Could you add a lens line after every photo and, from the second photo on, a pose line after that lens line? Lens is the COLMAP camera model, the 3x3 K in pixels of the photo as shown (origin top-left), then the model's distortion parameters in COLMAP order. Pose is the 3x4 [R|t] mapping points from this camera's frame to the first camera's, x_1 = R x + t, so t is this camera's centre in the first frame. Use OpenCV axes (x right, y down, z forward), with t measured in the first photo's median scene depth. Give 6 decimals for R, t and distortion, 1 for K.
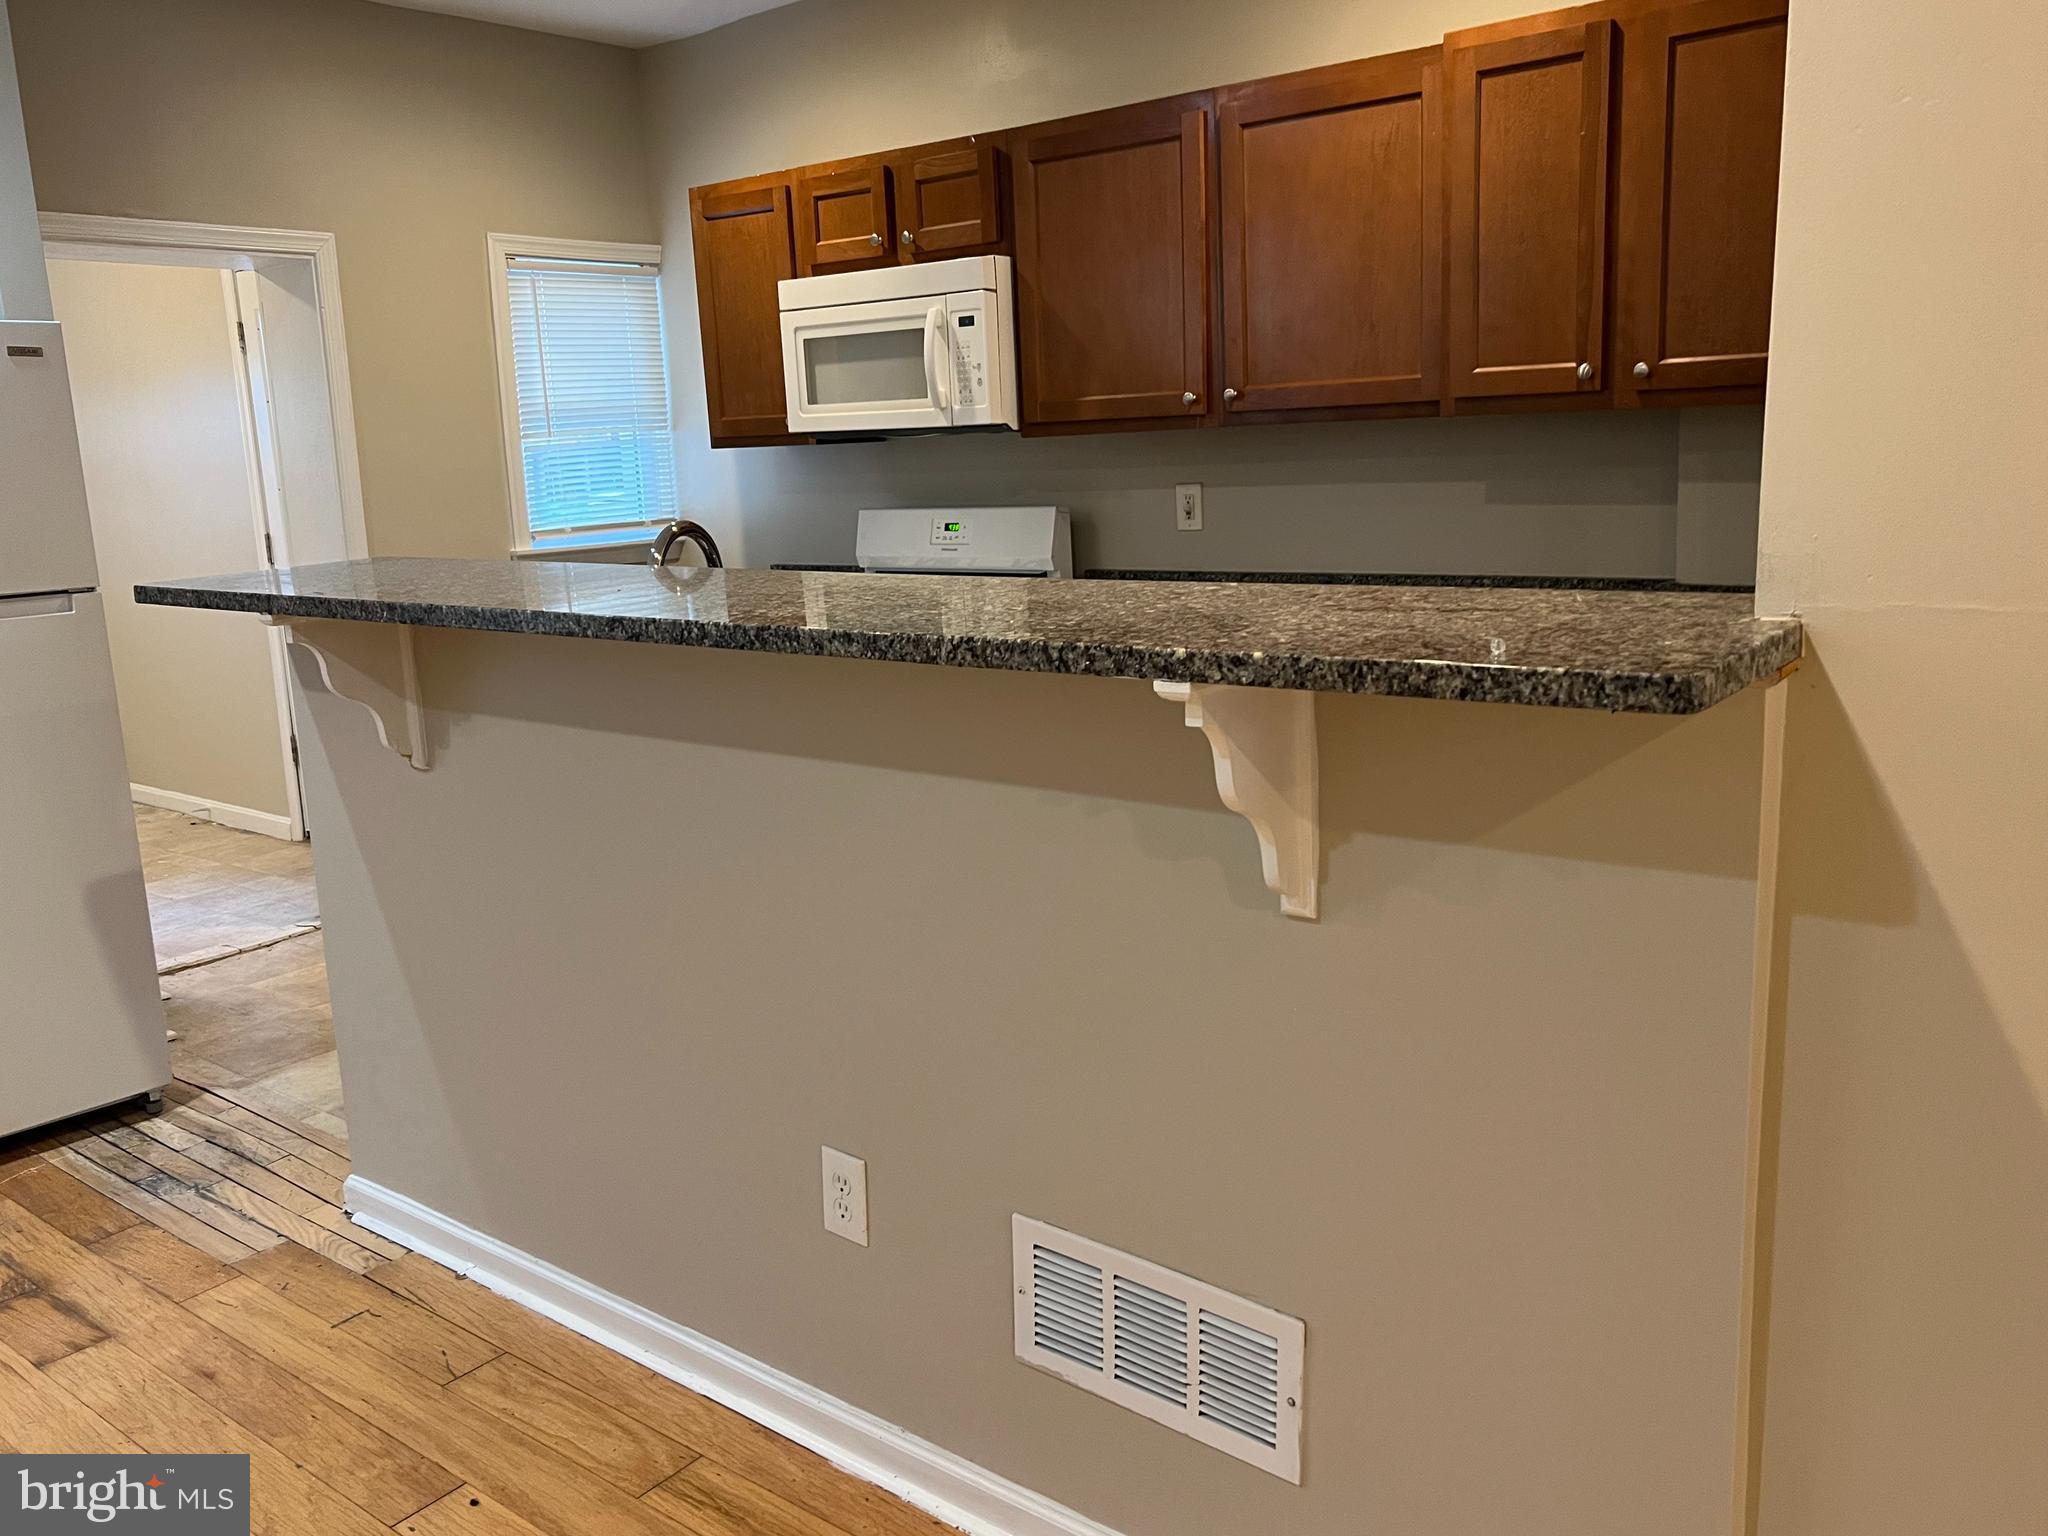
lens RADIAL K [[1605.8, 0, 1020.6], [0, 1605.8, 754.4], [0, 0, 1]] dist [0.026442, -0.037511]
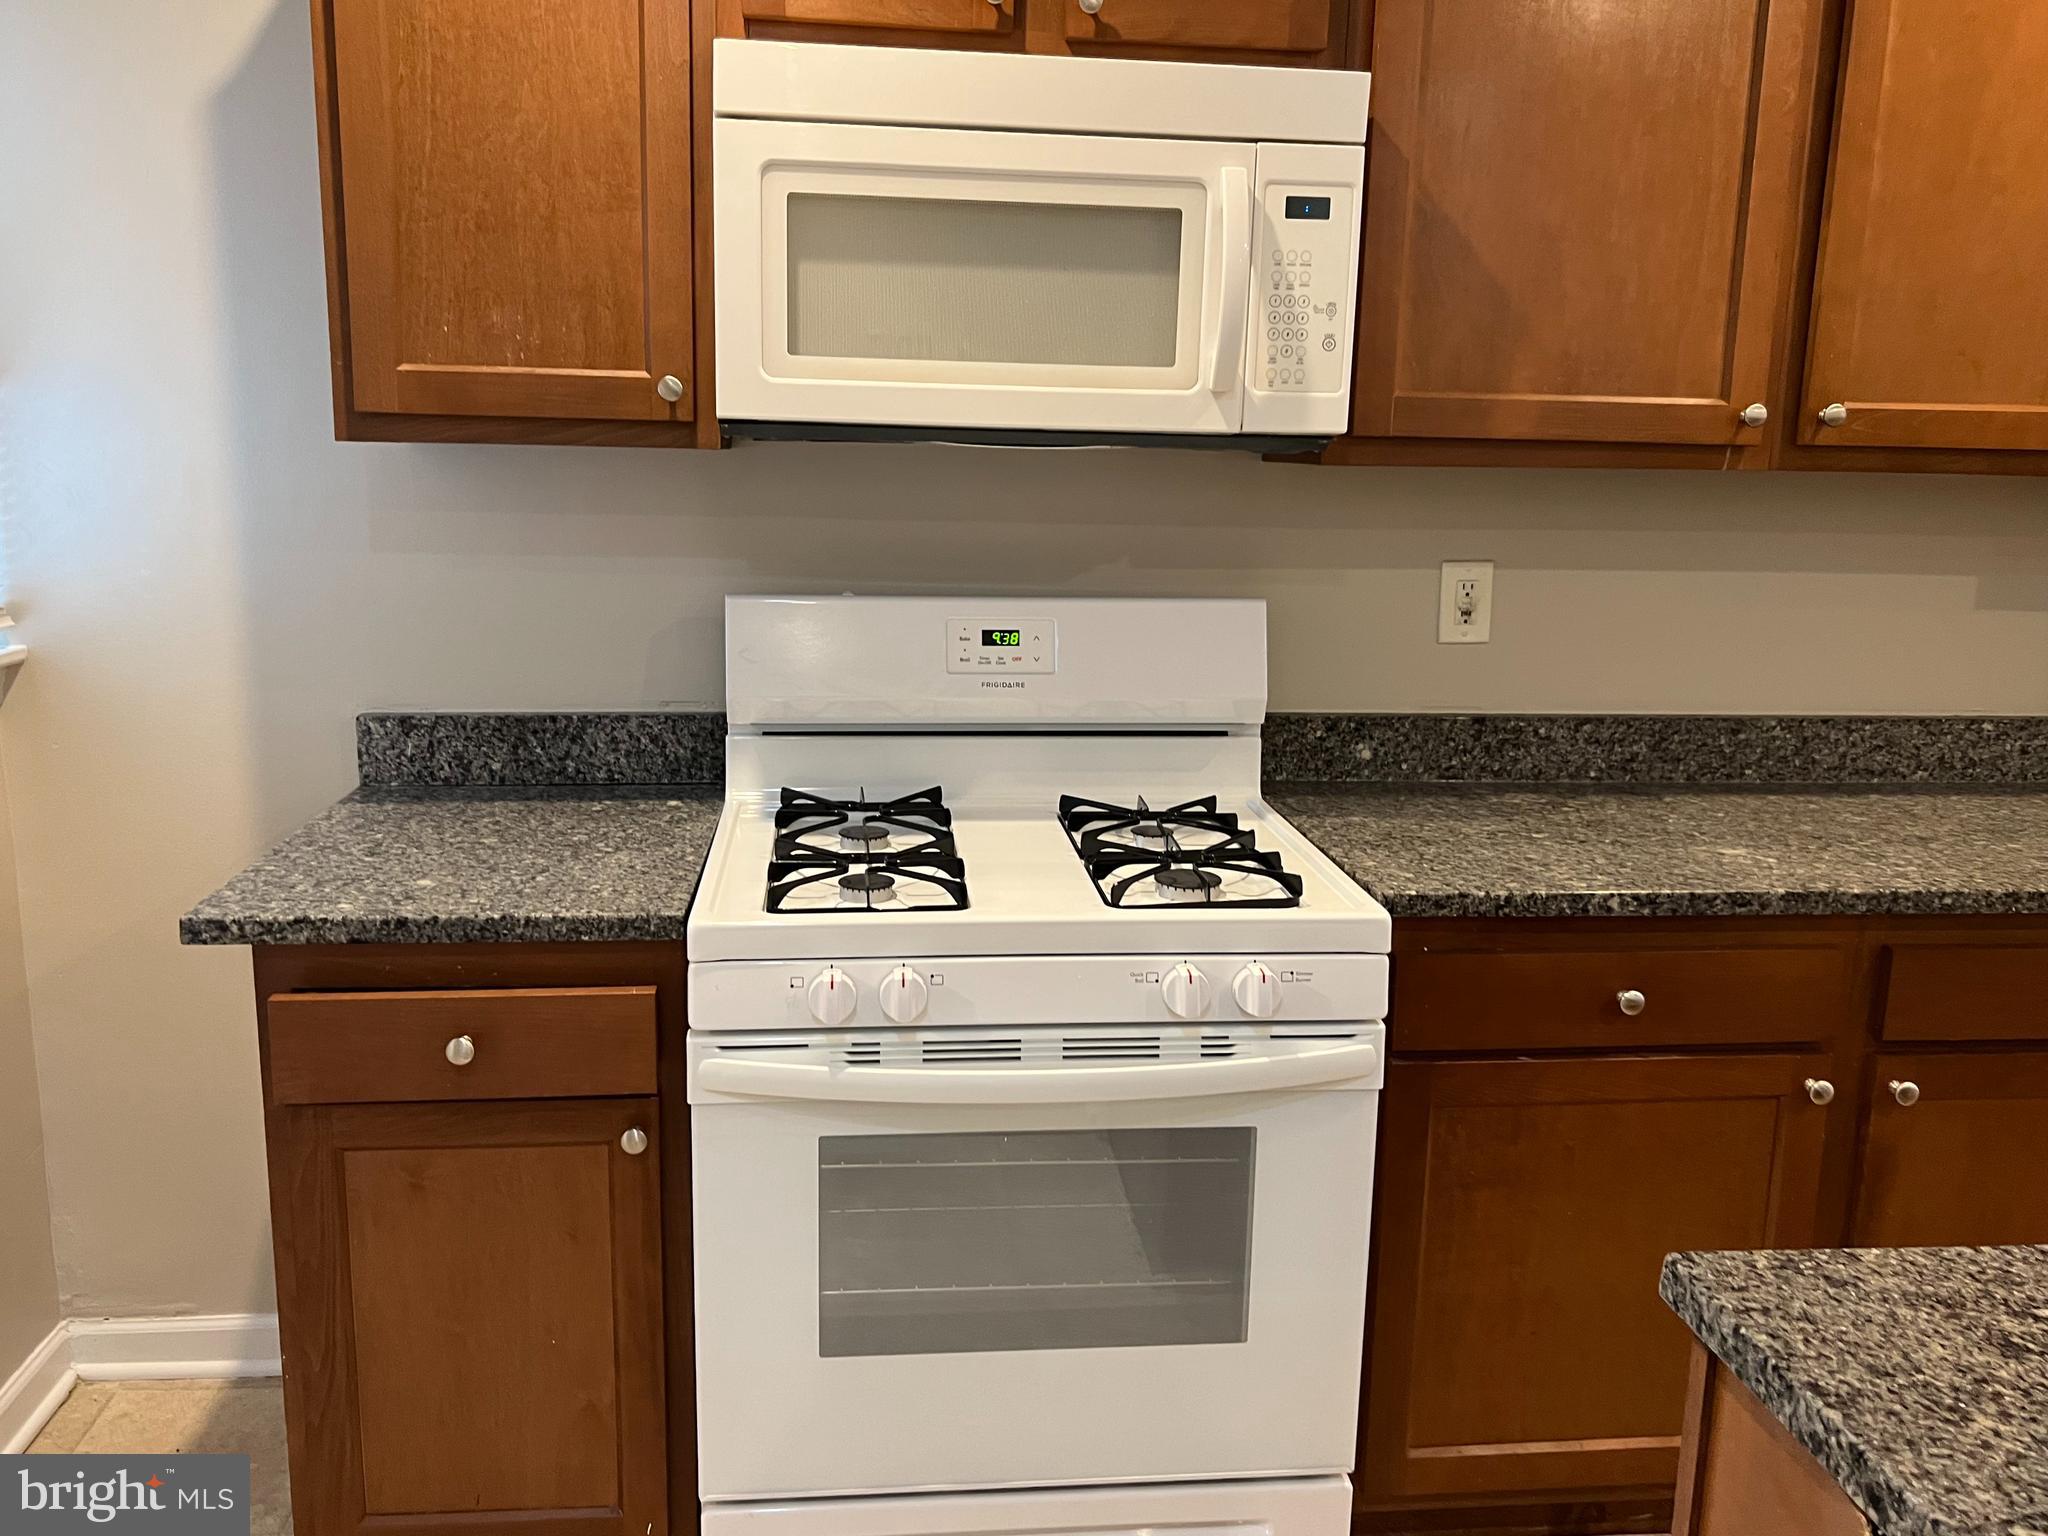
lens RADIAL K [[1605.8, 0, 1013.3], [0, 1605.8, 748.3], [0, 0, 1]] dist [0.026442, -0.037511]
pose [[0.735232, -0.071869, 0.673994, -0.564690], [0.076693, 0.996798, 0.022629, -0.183597], [-0.673462, 0.035053, 0.738390, 0.995833]]
